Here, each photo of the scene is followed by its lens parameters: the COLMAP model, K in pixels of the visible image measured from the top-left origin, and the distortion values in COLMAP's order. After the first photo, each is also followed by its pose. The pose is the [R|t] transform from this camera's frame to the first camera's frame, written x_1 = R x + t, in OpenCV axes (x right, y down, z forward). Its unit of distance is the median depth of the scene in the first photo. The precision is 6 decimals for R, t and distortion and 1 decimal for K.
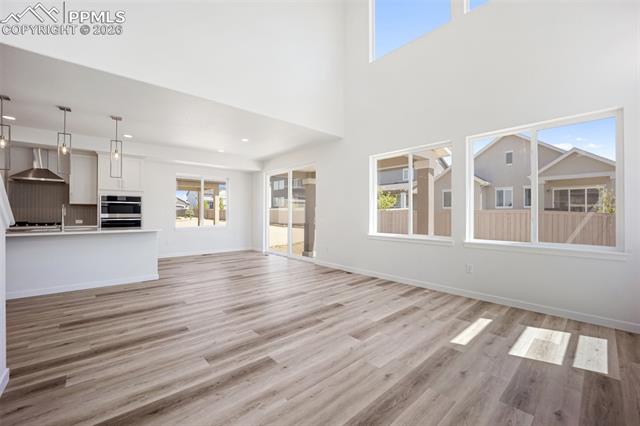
lens RADIAL K [[260.0, 0, 312.0], [0, 260.0, 212.3], [0, 0, 1]] dist [-0.006376, 0.000756]
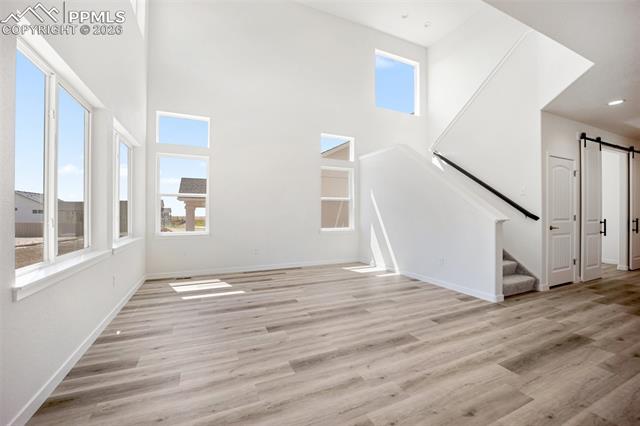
lens RADIAL K [[260.0, 0, 316.6], [0, 260.0, 209.8], [0, 0, 1]] dist [-0.006376, 0.000756]
pose [[-0.958130, 0.000826, 0.286332, -0.169876], [-0.006055, 0.999714, -0.023147, 0.007804], [-0.286269, -0.023912, -0.957851, 1.145624]]
